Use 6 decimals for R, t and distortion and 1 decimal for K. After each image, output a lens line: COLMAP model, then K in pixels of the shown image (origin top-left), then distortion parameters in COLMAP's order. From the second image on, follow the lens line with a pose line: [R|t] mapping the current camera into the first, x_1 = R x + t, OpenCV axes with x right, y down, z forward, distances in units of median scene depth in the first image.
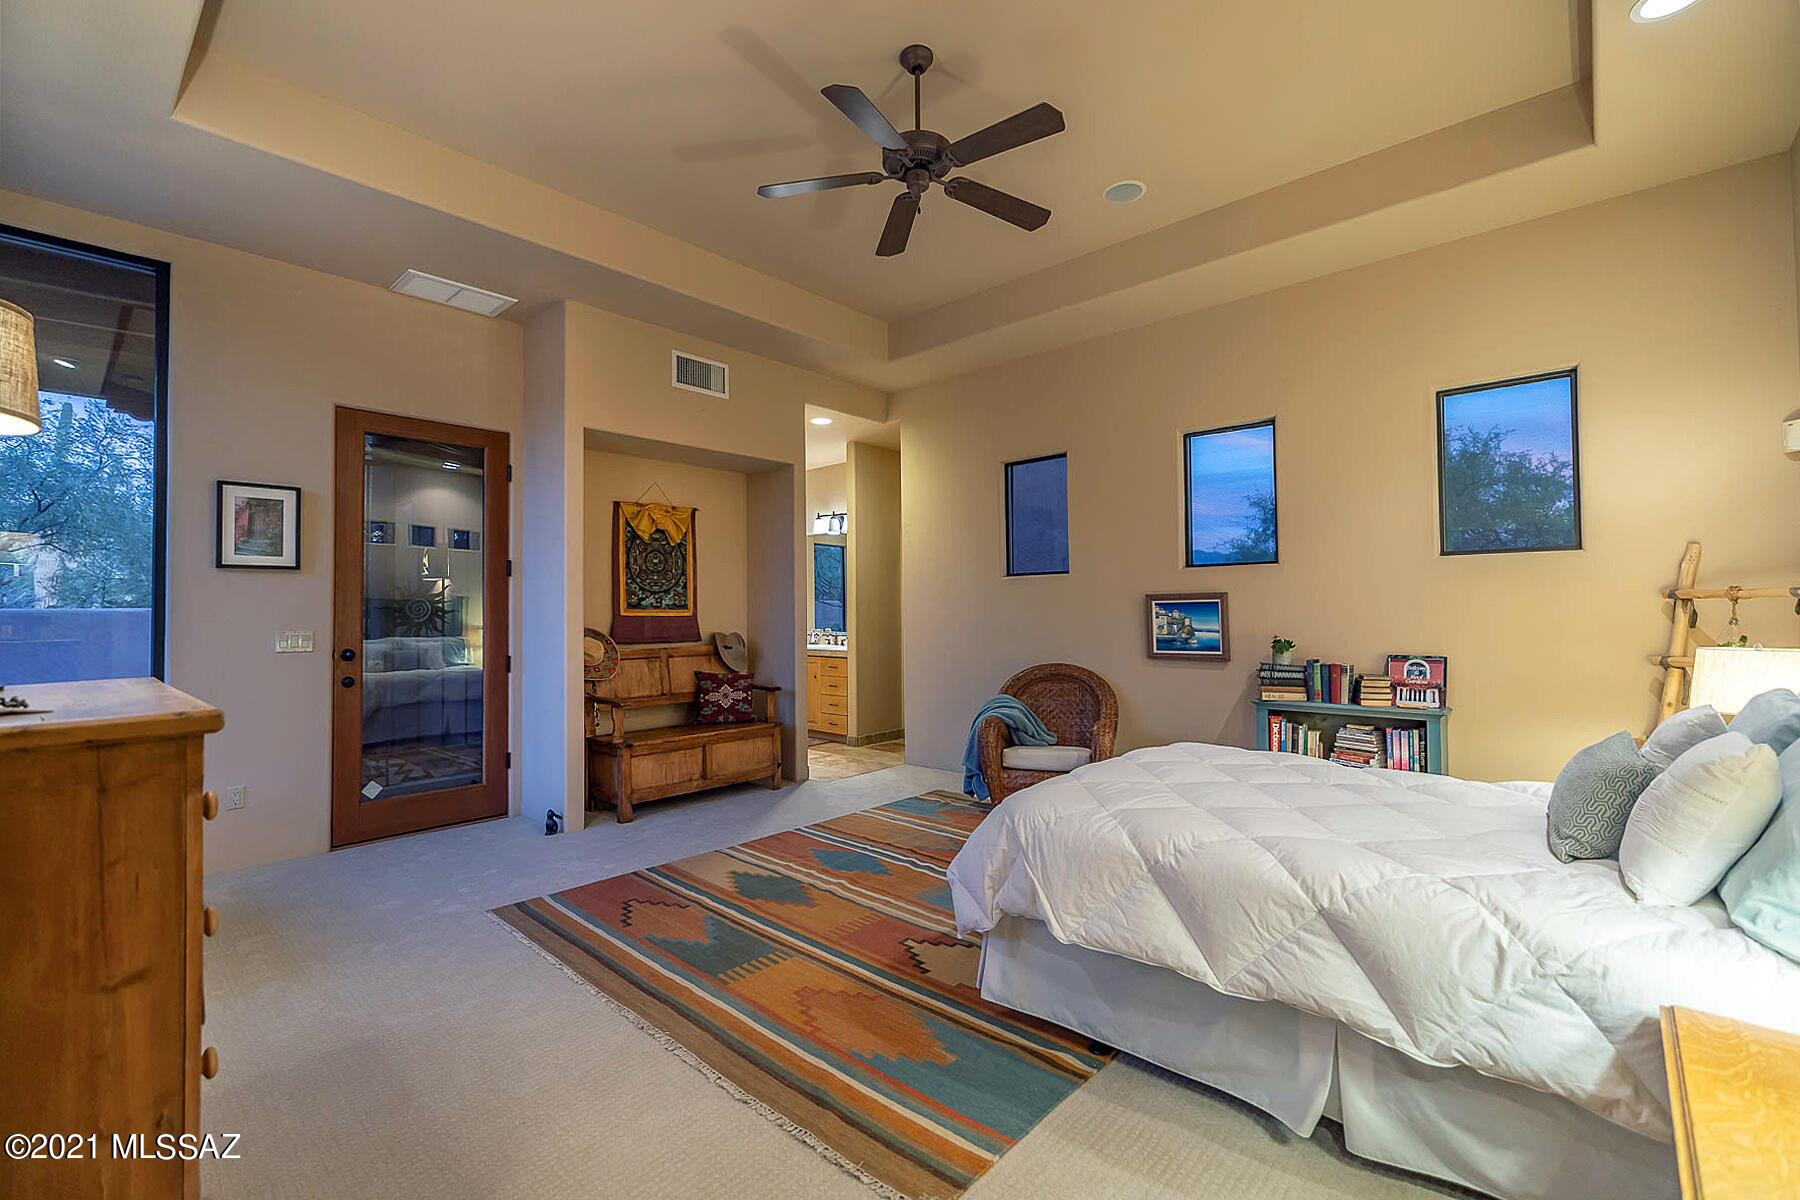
lens RADIAL K [[776.6, 0, 917.4], [0, 776.6, 573.3], [0, 0, 1]] dist [-0.001229, -0.000713]
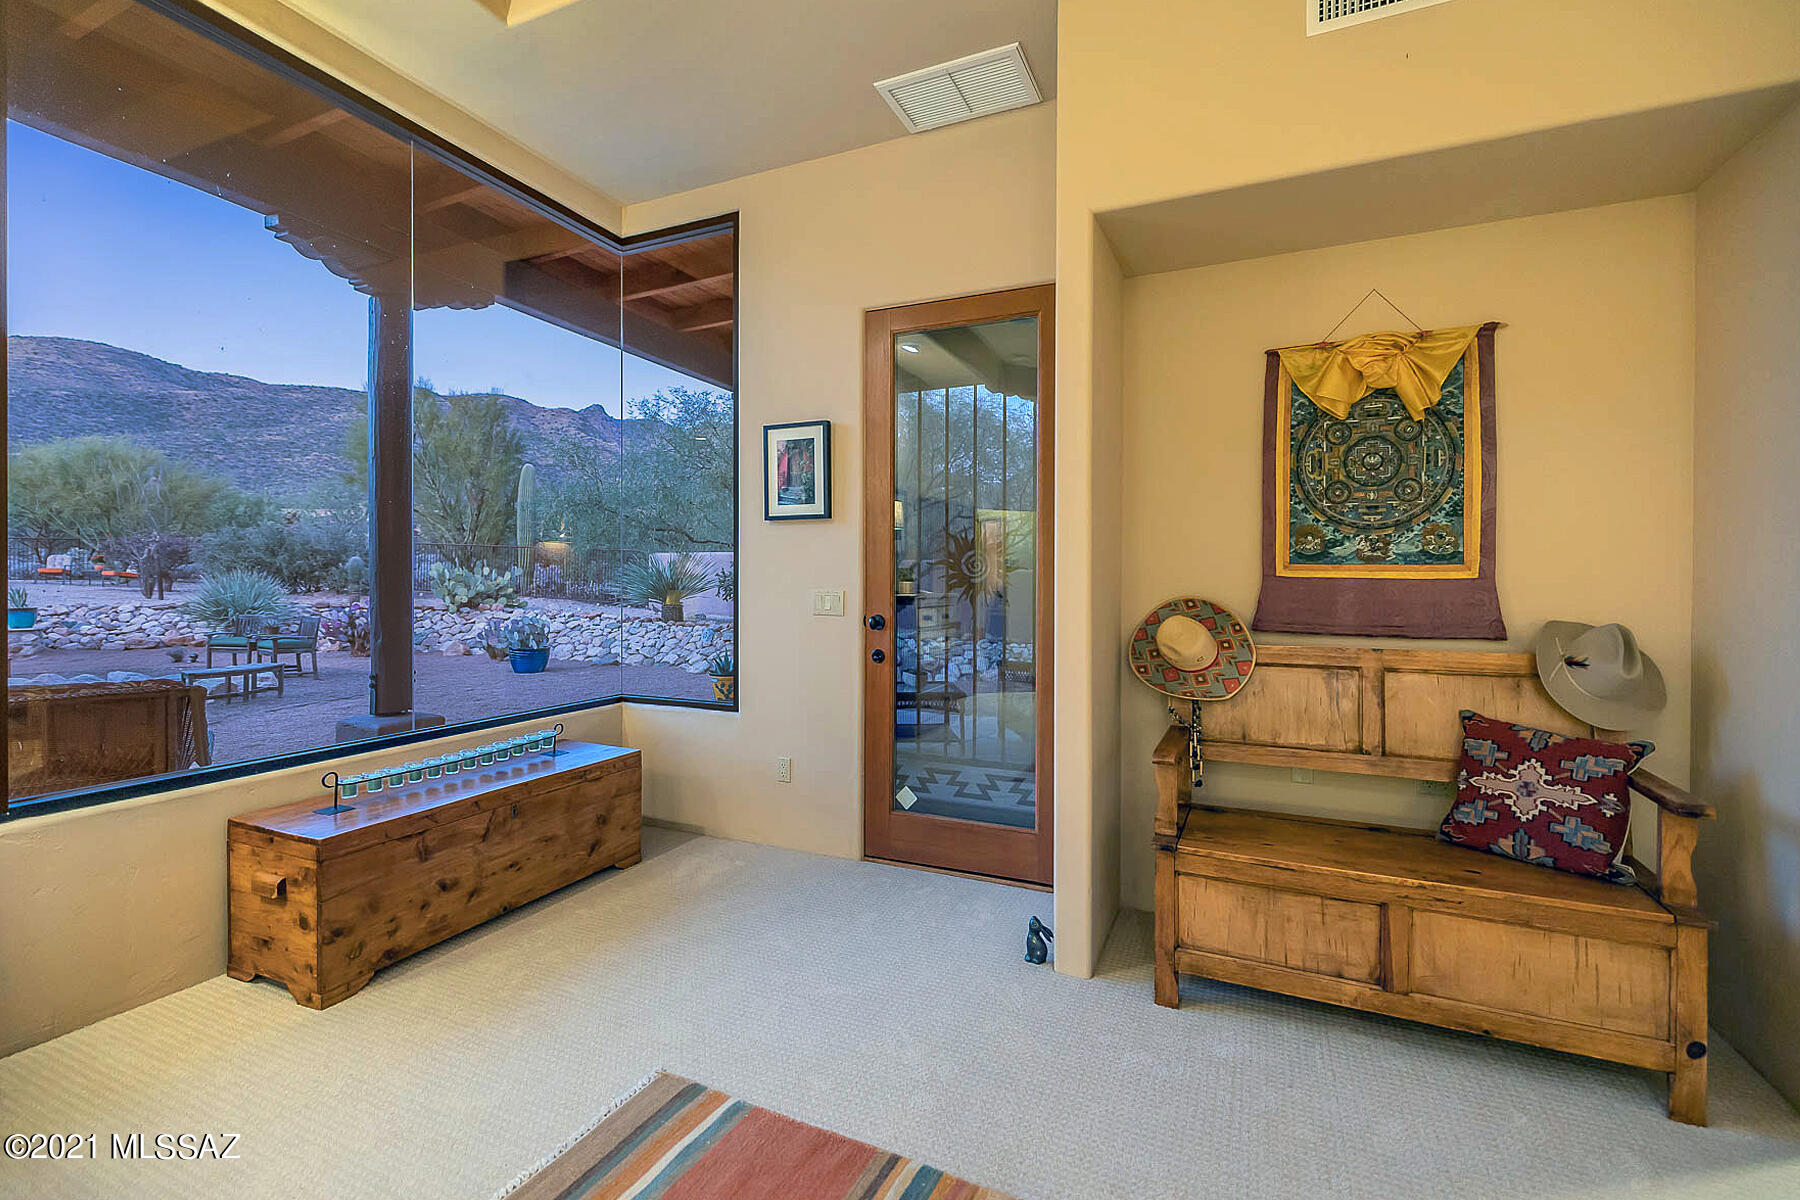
lens RADIAL K [[816.5, 0, 863.6], [0, 816.5, 573.8], [0, 0, 1]] dist [-0.000737, -0.000334]
pose [[0.270735, 0.014396, -0.962546, 0.052569], [0.048170, 0.998433, 0.028481, 0.024373], [0.961448, -0.054076, 0.269617, 0.594296]]
